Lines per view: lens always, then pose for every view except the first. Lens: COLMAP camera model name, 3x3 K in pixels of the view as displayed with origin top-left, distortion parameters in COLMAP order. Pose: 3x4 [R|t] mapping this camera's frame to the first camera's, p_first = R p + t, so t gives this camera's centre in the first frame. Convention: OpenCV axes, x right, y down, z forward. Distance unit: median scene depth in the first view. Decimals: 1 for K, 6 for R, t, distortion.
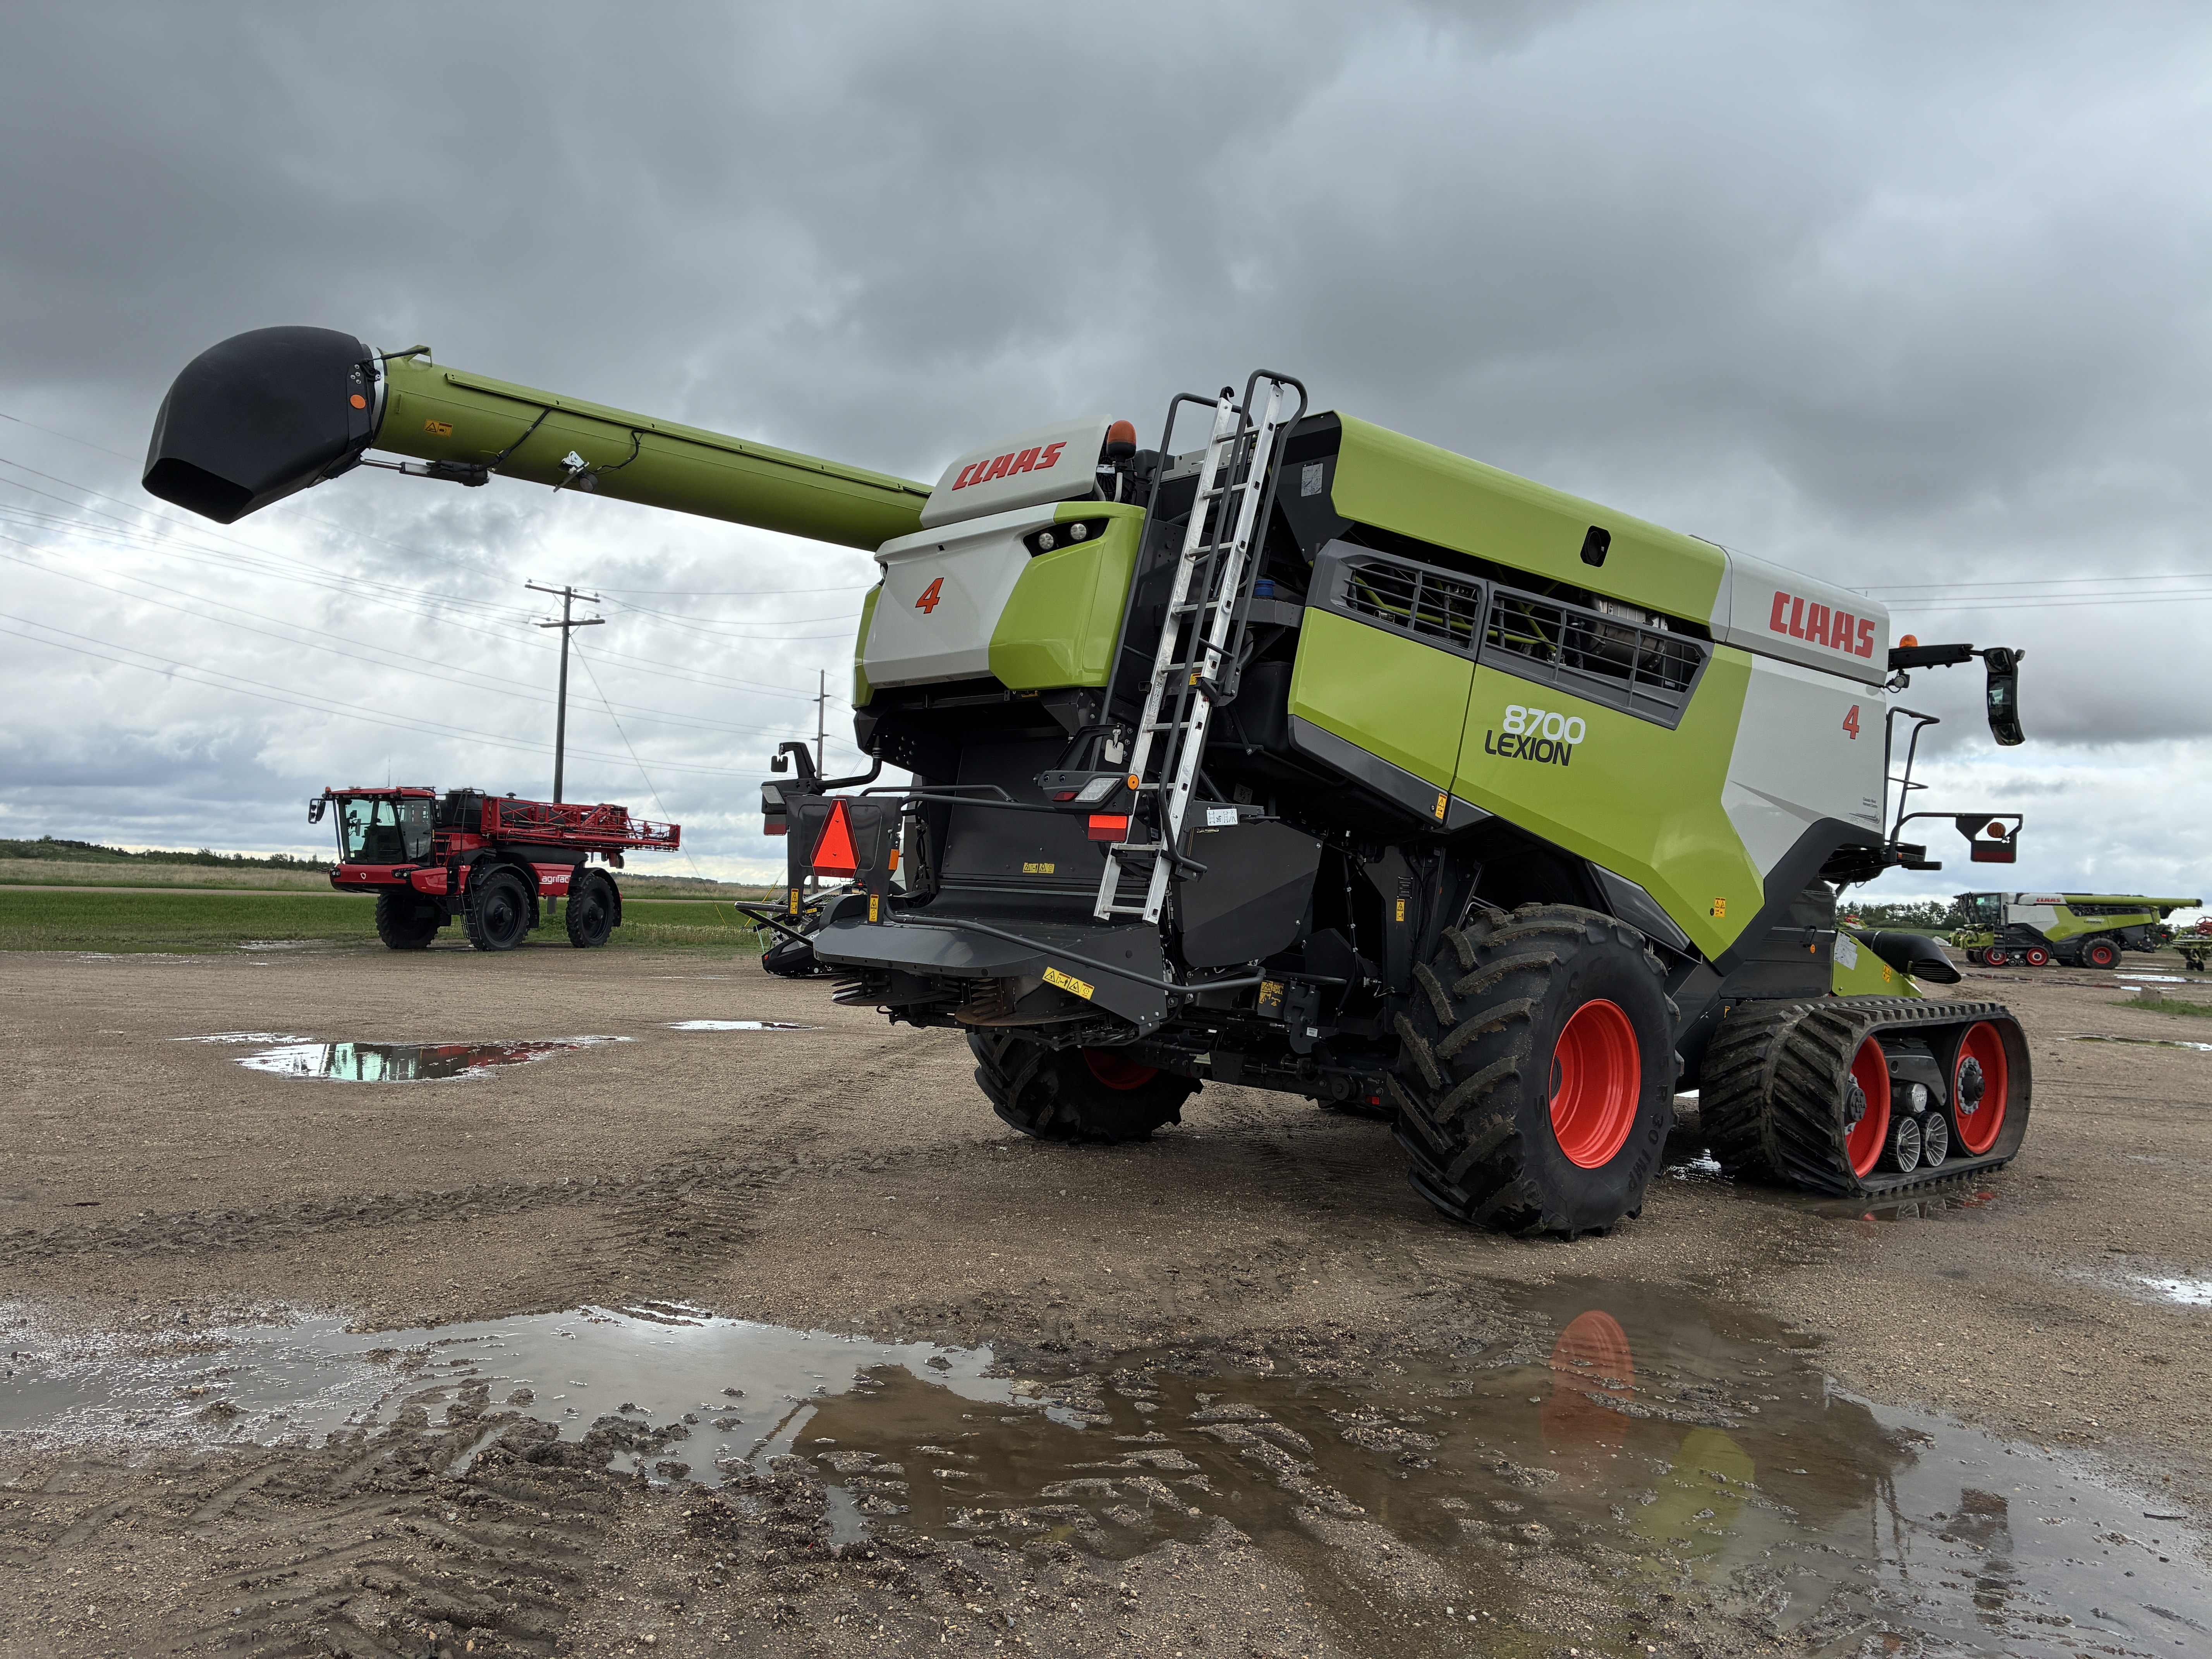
lens RADIAL K [[1707.4, 0, 1106.0], [0, 1707.4, 829.5], [0, 0, 1]] dist [0.075617, -0.004544]
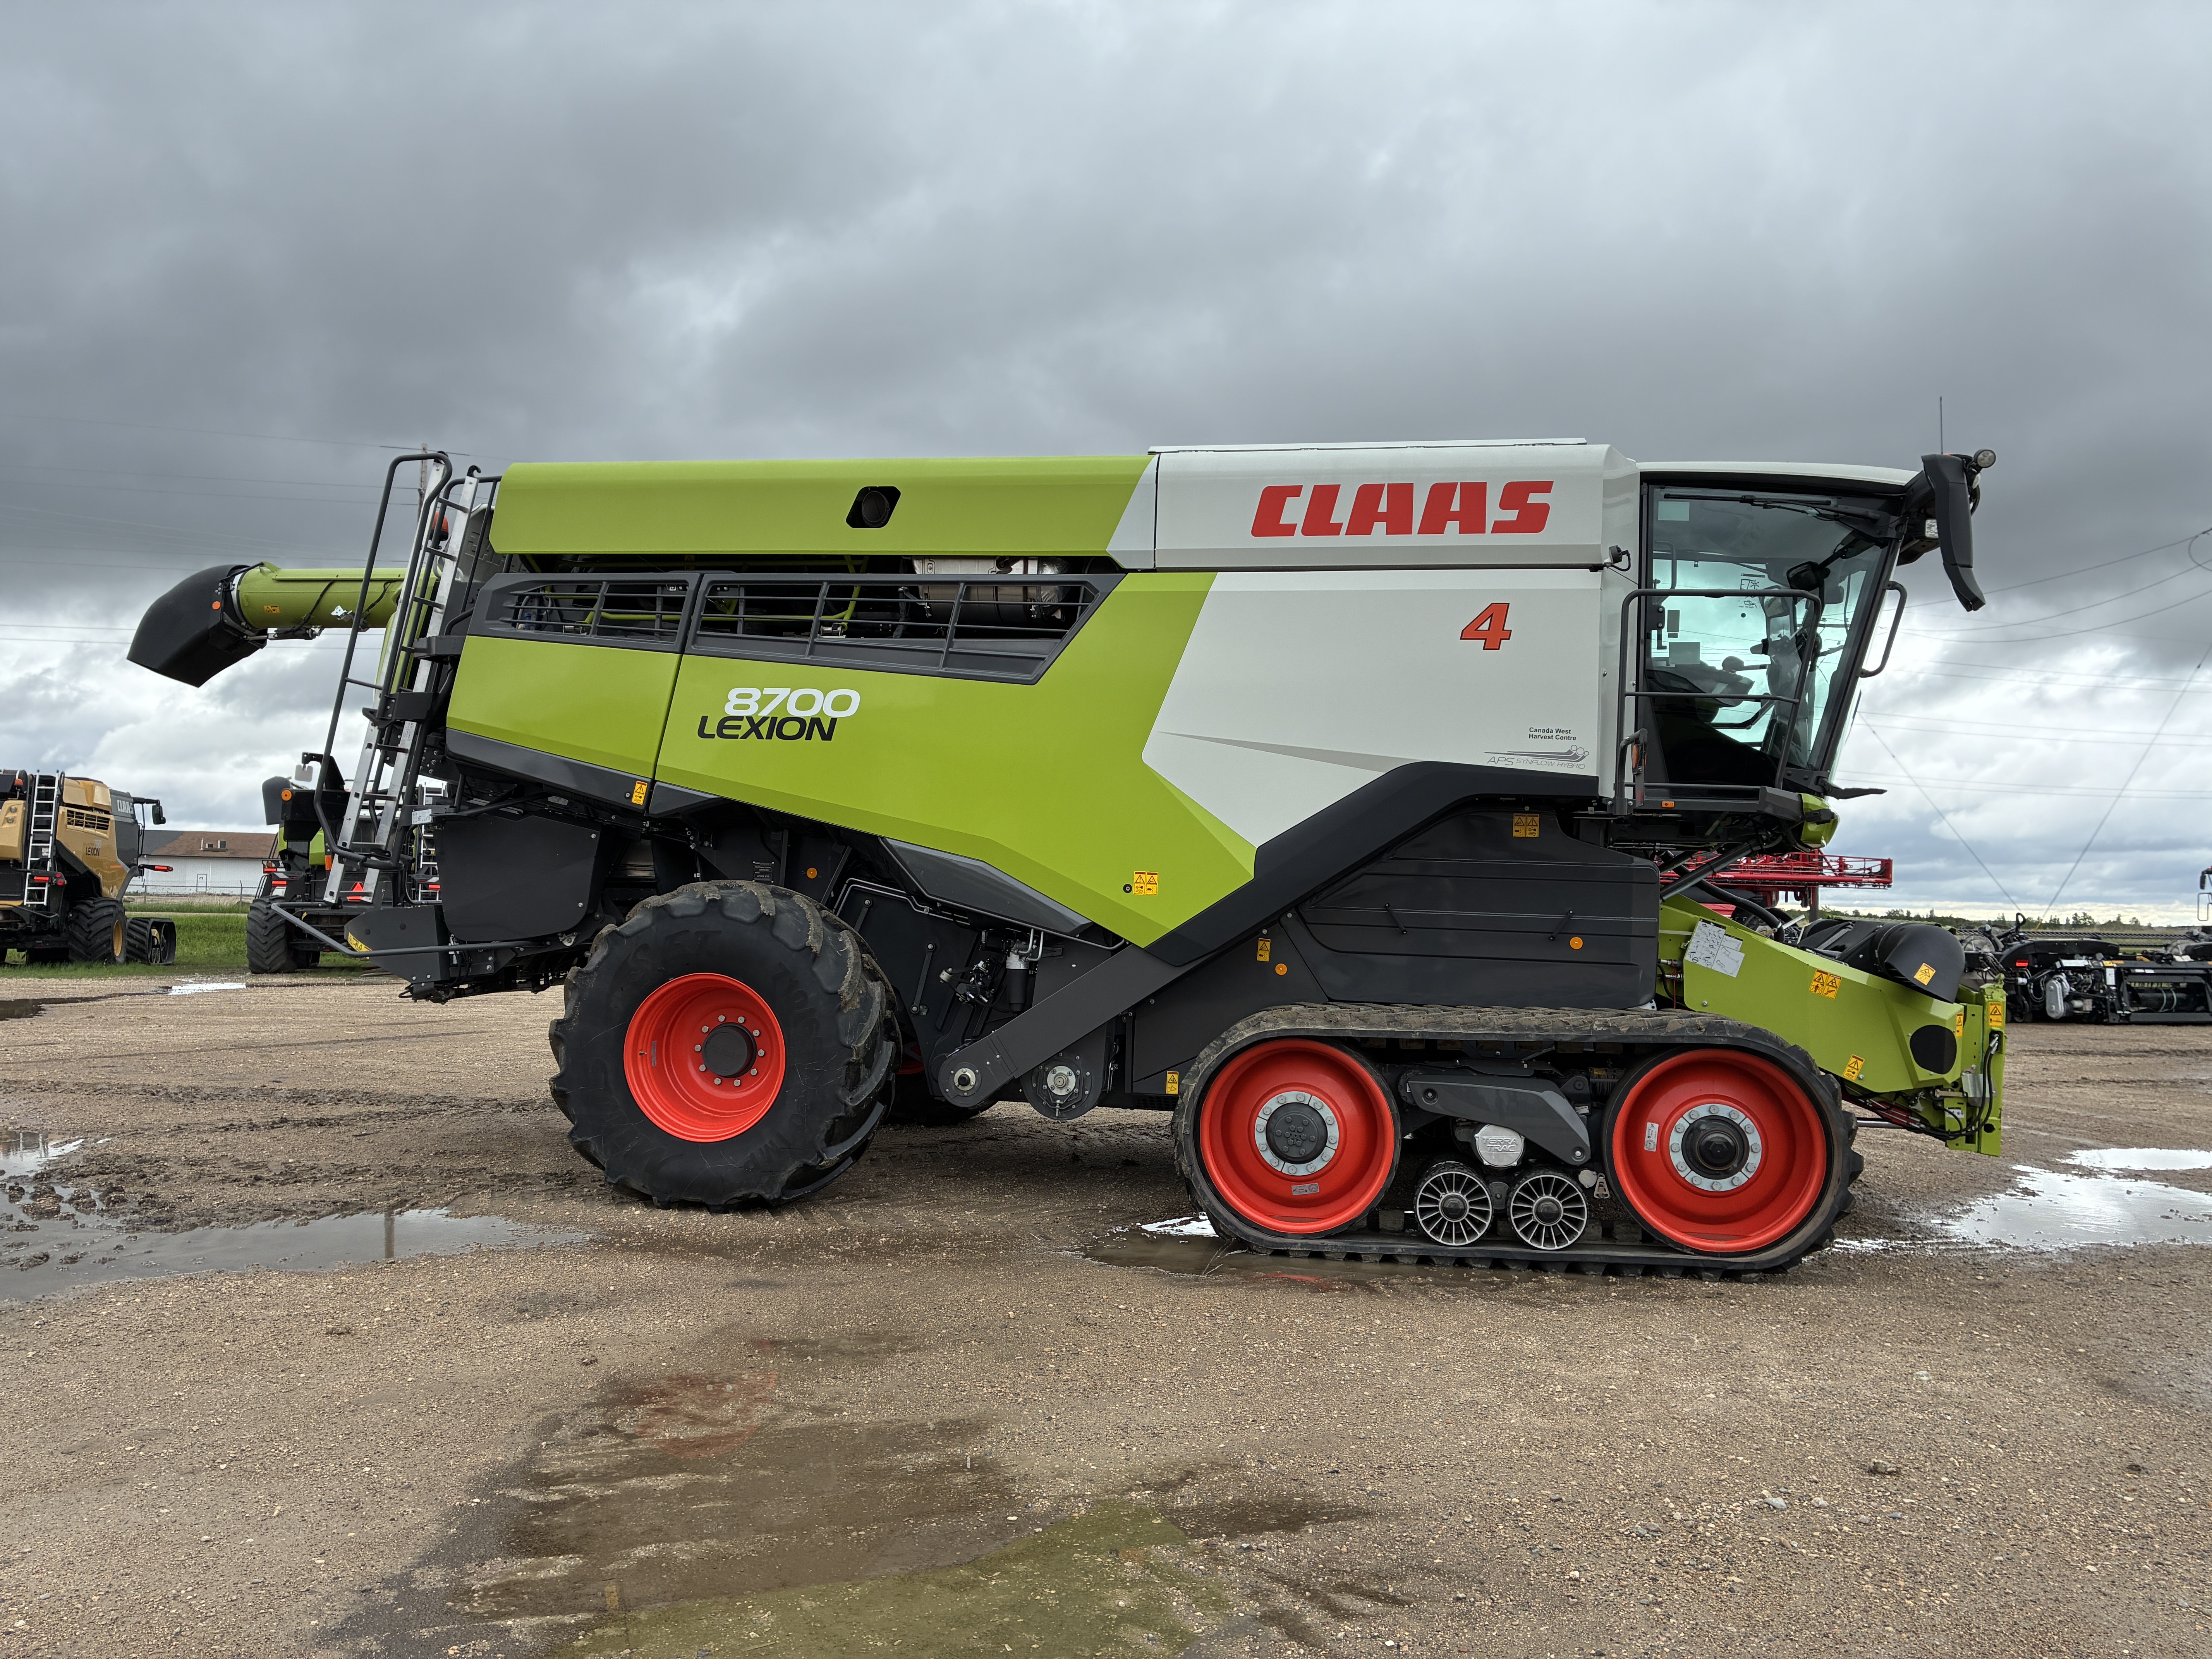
lens RADIAL K [[1707.4, 0, 1106.0], [0, 1707.4, 829.5], [0, 0, 1]] dist [0.075617, -0.004544]
pose [[0.593288, -0.059230, -0.802808, 1.140352], [0.032026, 0.998237, -0.049981, 0.067128], [0.804353, 0.003943, 0.594138, 0.550085]]
